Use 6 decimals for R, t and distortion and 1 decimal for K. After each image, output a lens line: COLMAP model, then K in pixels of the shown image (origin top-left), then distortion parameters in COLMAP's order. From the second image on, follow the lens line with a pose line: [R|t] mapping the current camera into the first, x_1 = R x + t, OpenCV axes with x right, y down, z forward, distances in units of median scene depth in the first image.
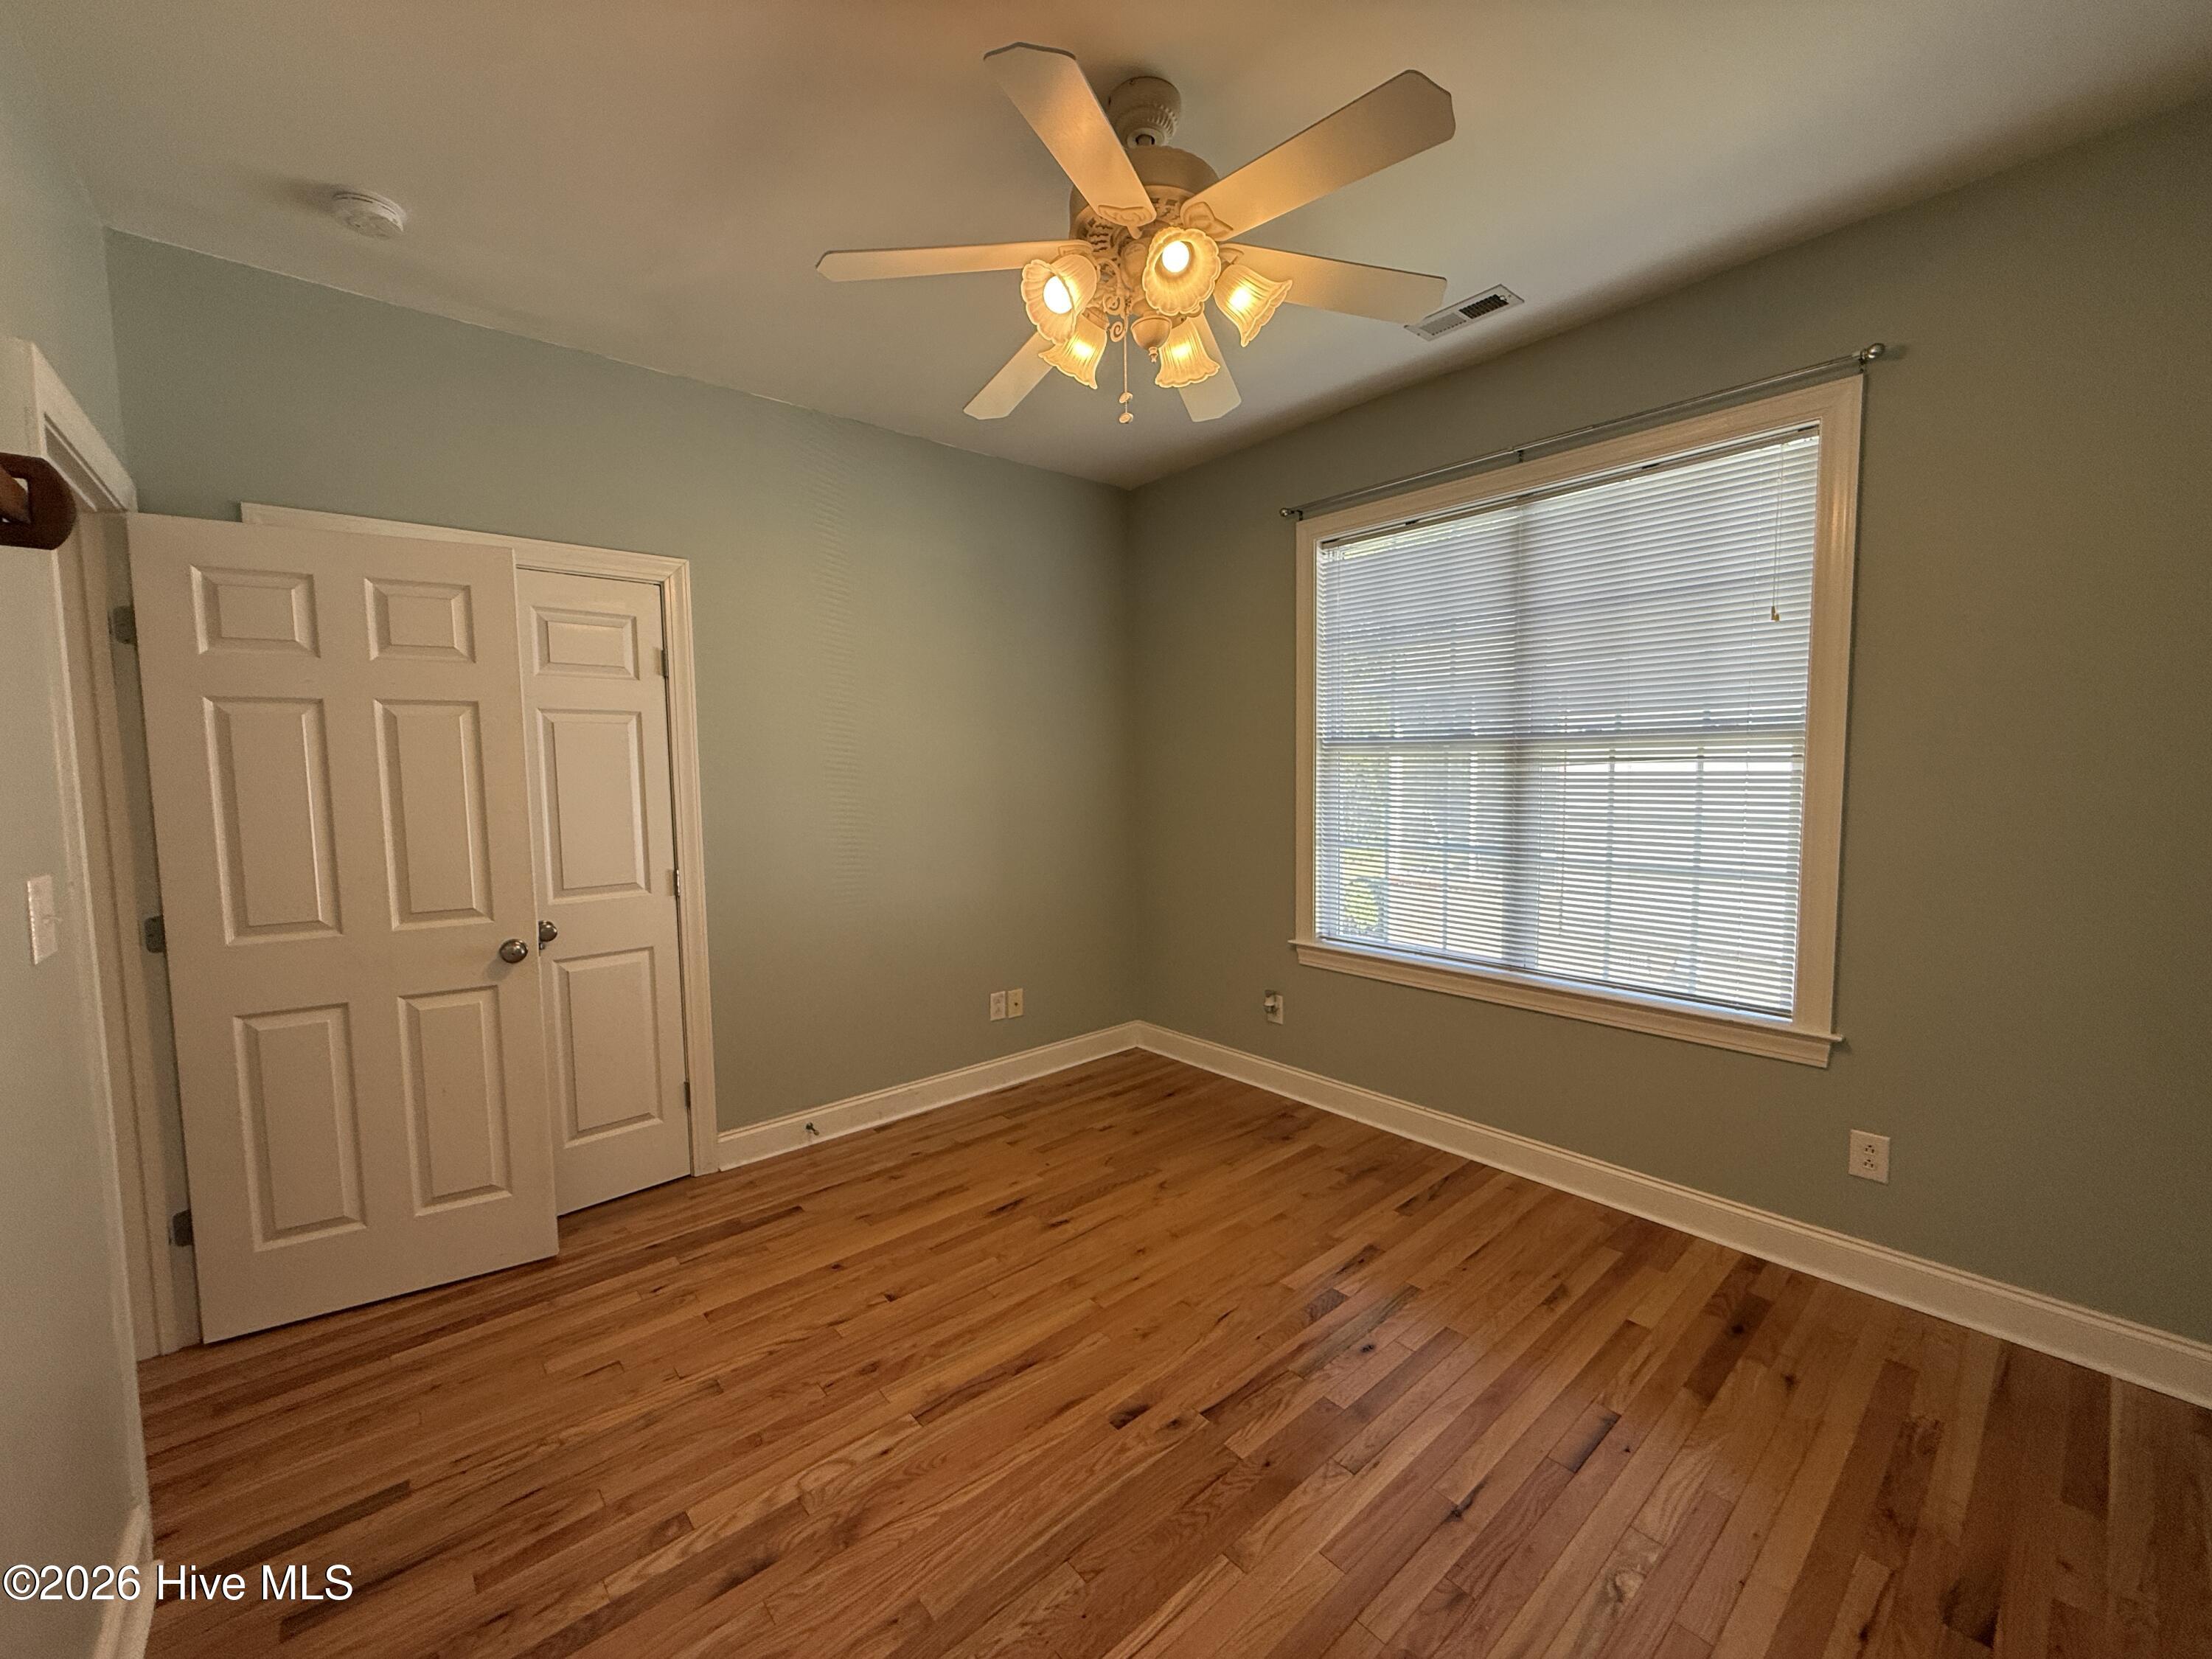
lens RADIAL K [[884.4, 0, 1098.7], [0, 884.4, 830.3], [0, 0, 1]] dist [-0.000288, -0.000437]
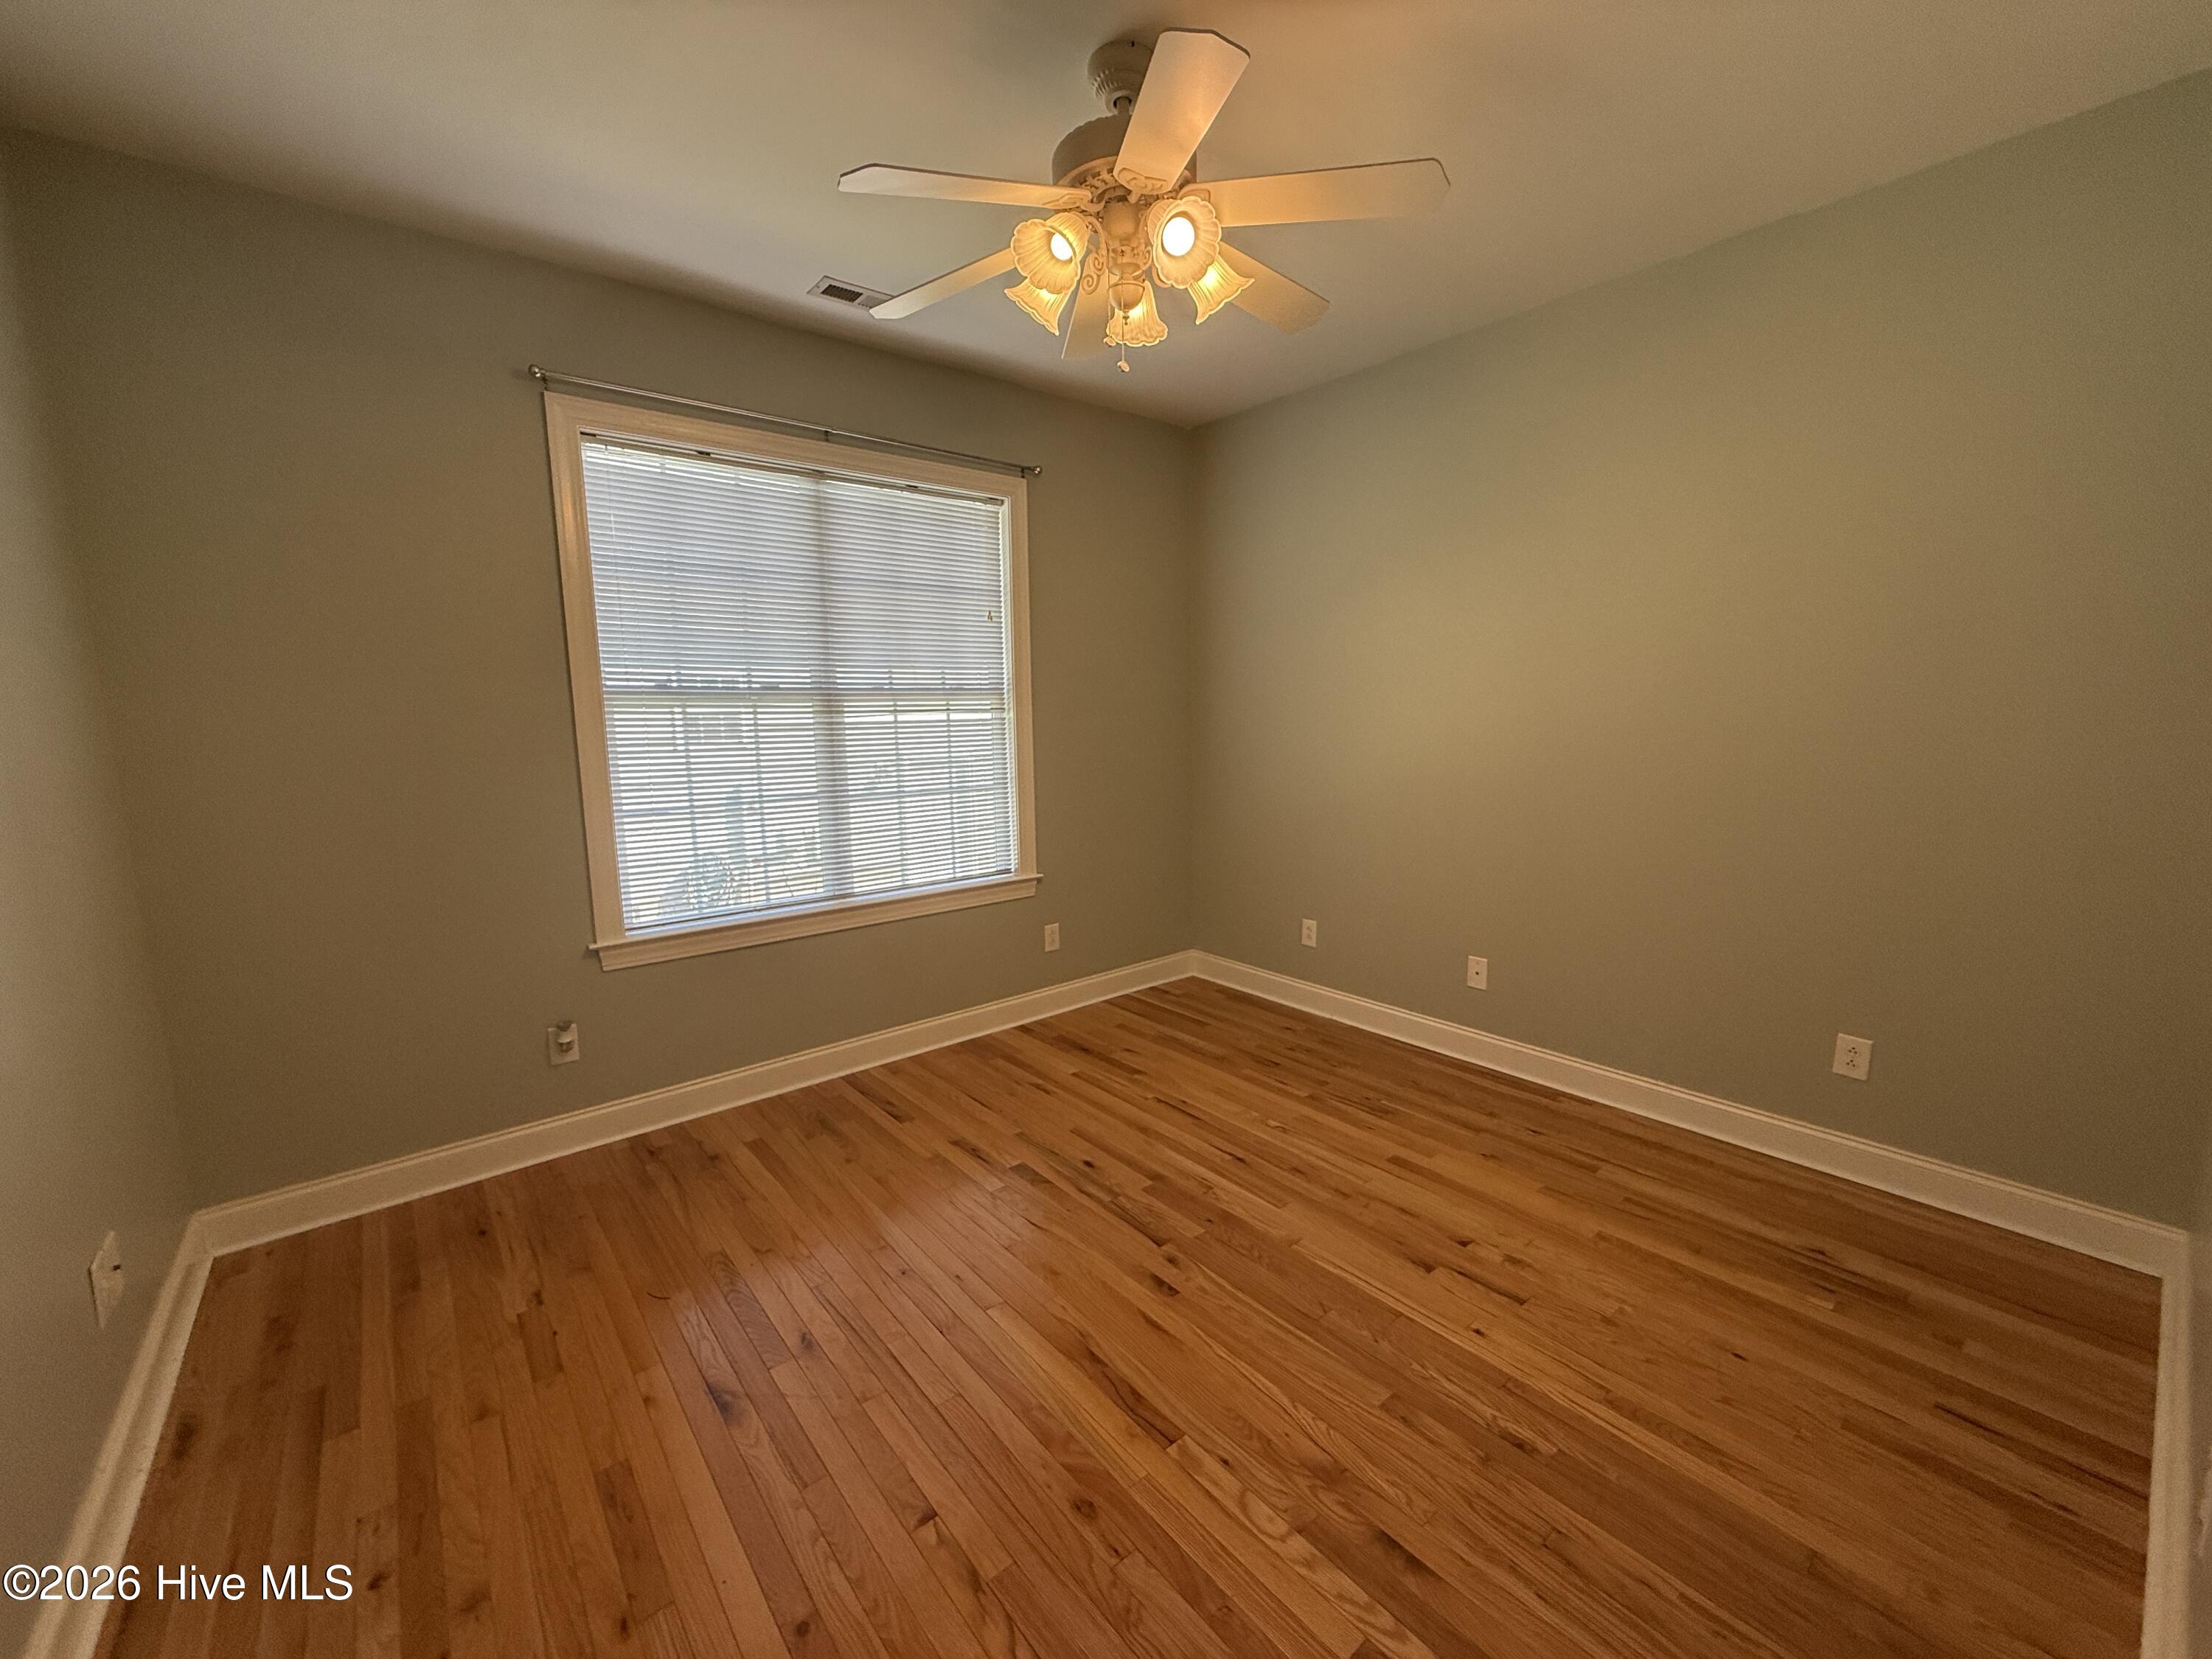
lens RADIAL K [[884.4, 0, 1107.0], [0, 884.4, 827.0], [0, 0, 1]] dist [-0.000288, -0.000437]
pose [[0.018084, -0.119095, 0.992718, -0.762892], [0.091556, 0.988906, 0.116970, -0.039829], [-0.995636, 0.088774, 0.028787, 0.743411]]
